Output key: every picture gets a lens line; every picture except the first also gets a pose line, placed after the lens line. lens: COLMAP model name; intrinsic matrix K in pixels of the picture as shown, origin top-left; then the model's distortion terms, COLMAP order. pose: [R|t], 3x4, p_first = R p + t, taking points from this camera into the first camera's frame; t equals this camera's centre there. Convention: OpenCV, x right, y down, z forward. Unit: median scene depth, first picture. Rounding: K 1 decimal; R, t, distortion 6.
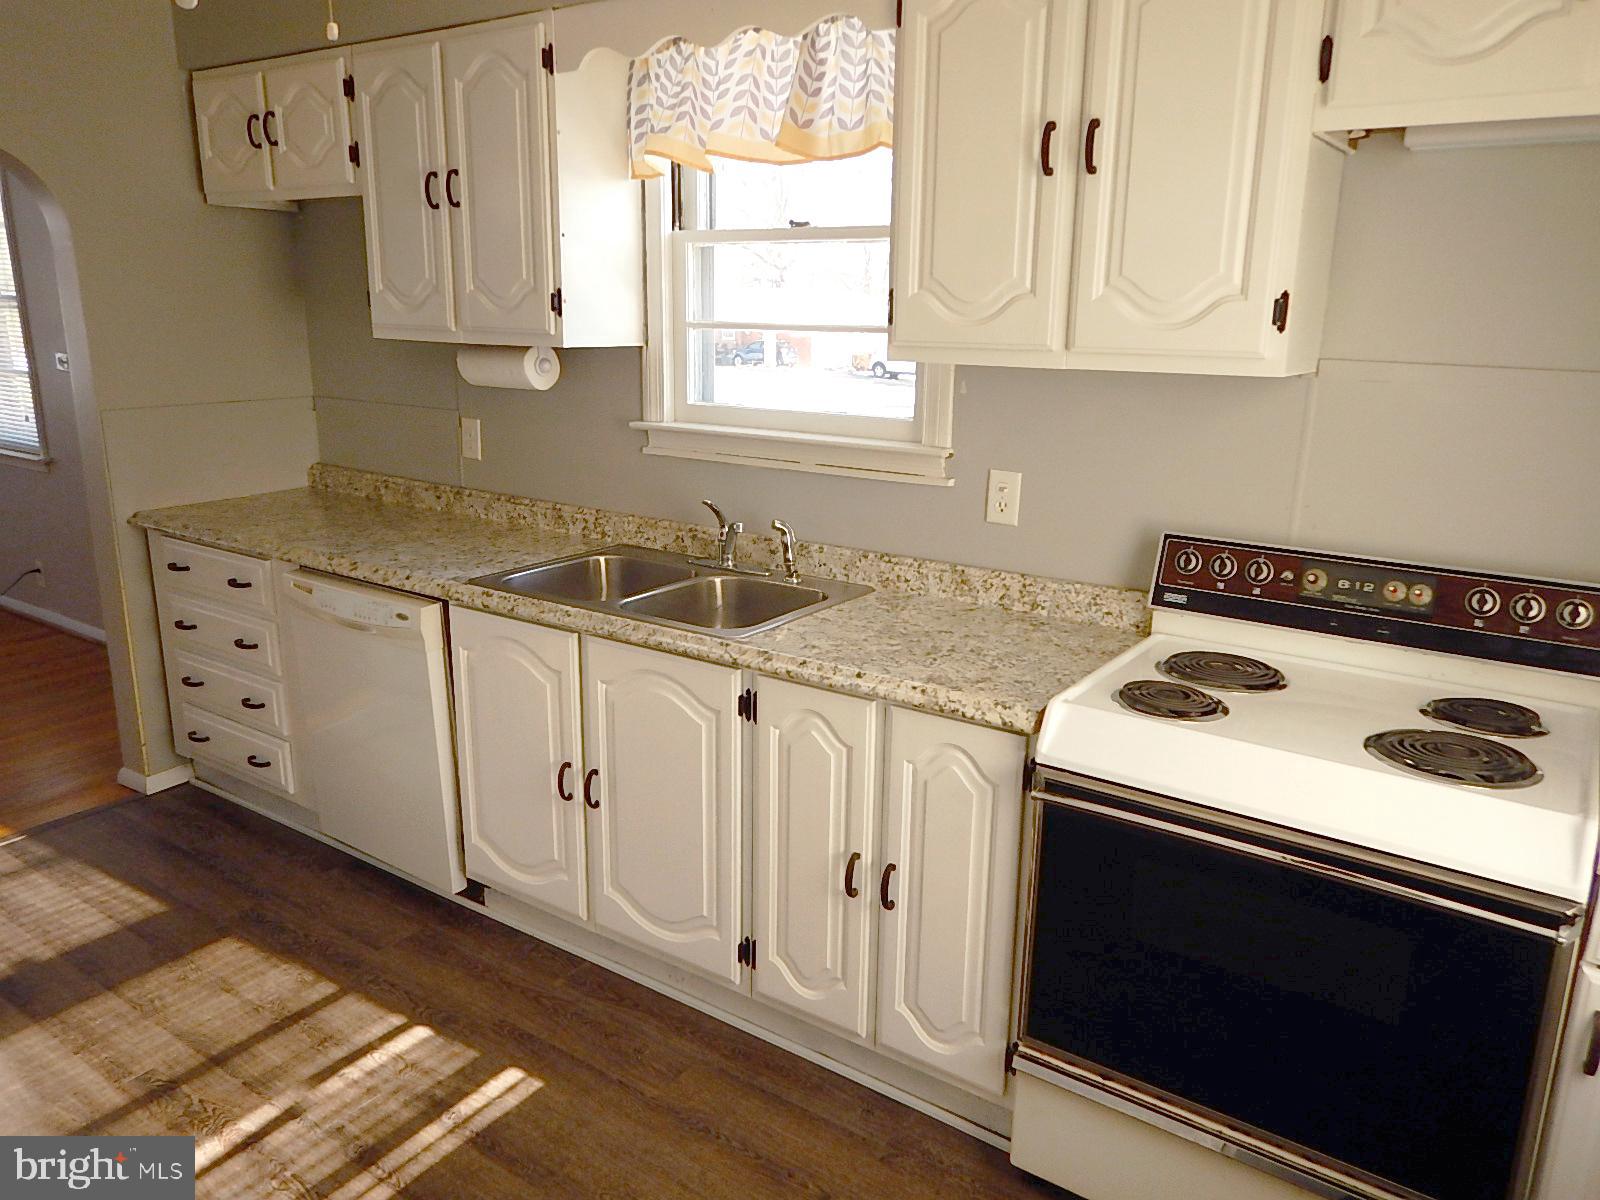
lens RADIAL K [[1149.3, 0, 820.8], [0, 1149.3, 606.2], [0, 0, 1]] dist [0.019662, 0.001319]
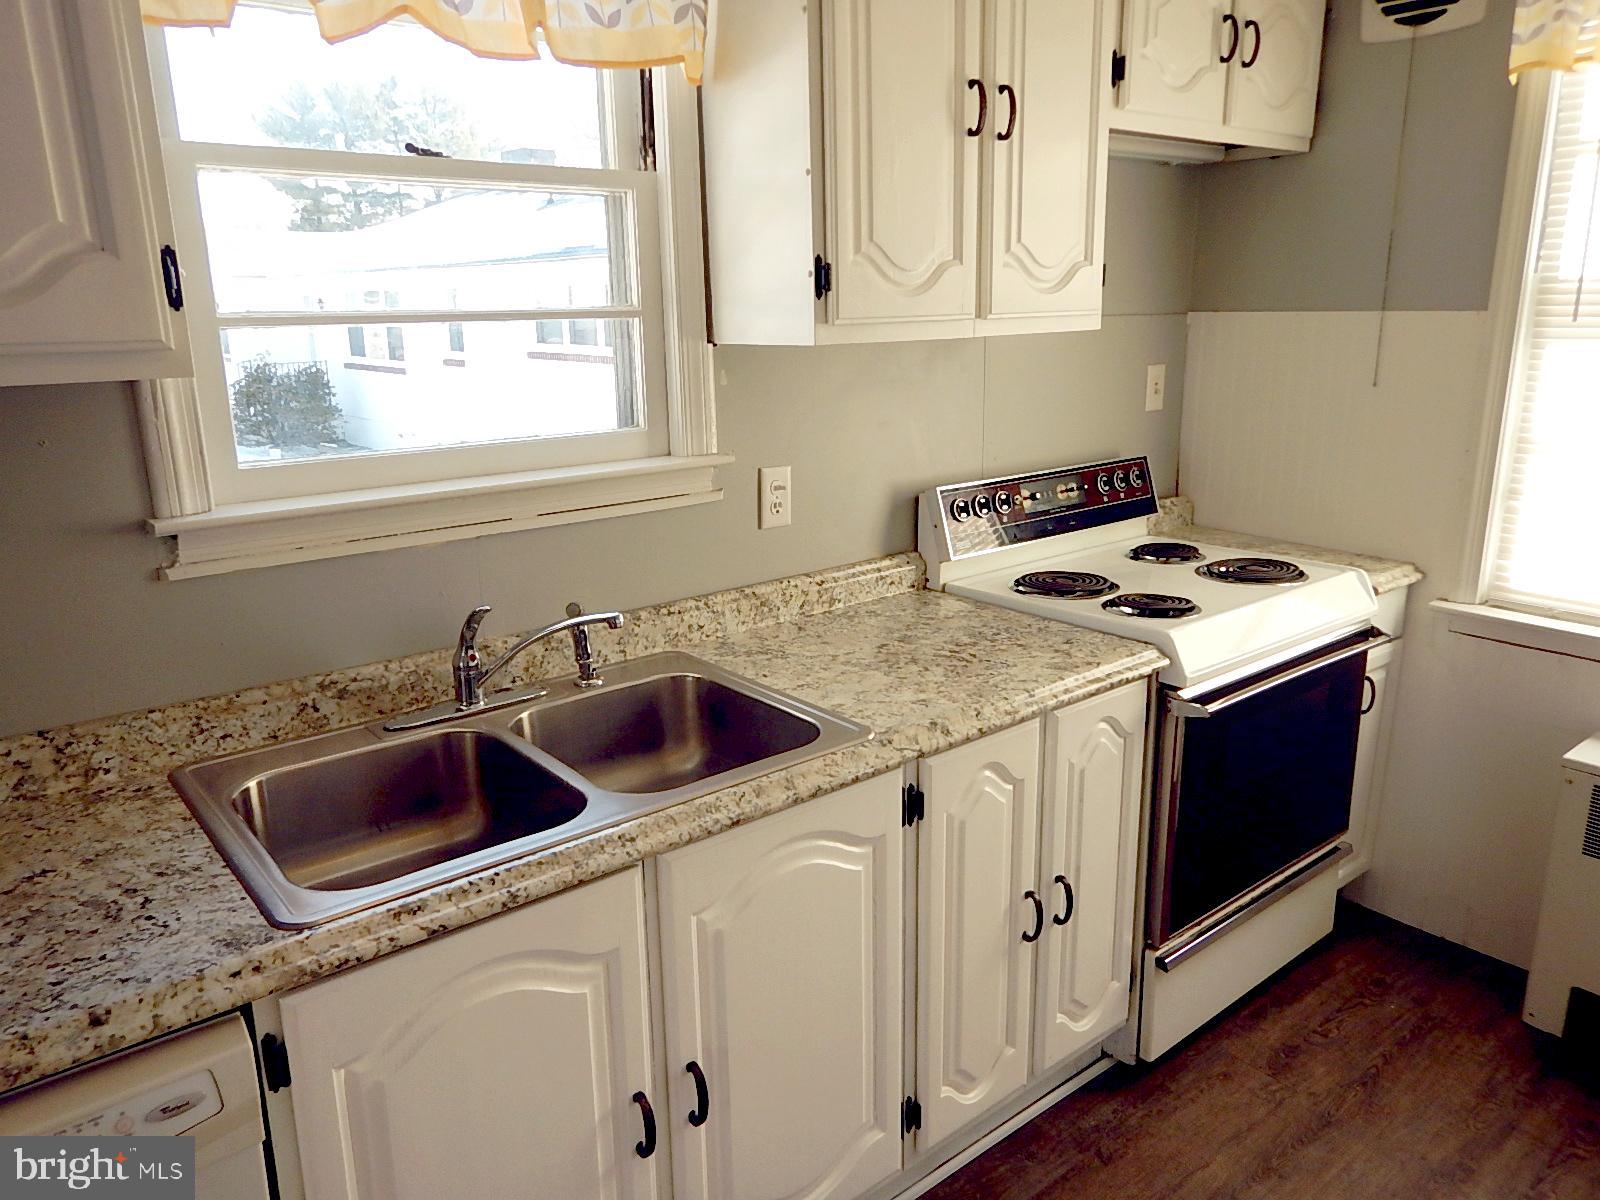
lens RADIAL K [[1149.3, 0, 820.8], [0, 1149.3, 606.2], [0, 0, 1]] dist [0.019662, 0.001319]
pose [[0.280879, -0.272475, 0.920252, -0.696743], [0.260080, 0.944584, 0.200298, -0.192477], [-0.923832, 0.183080, 0.336179, 0.727785]]
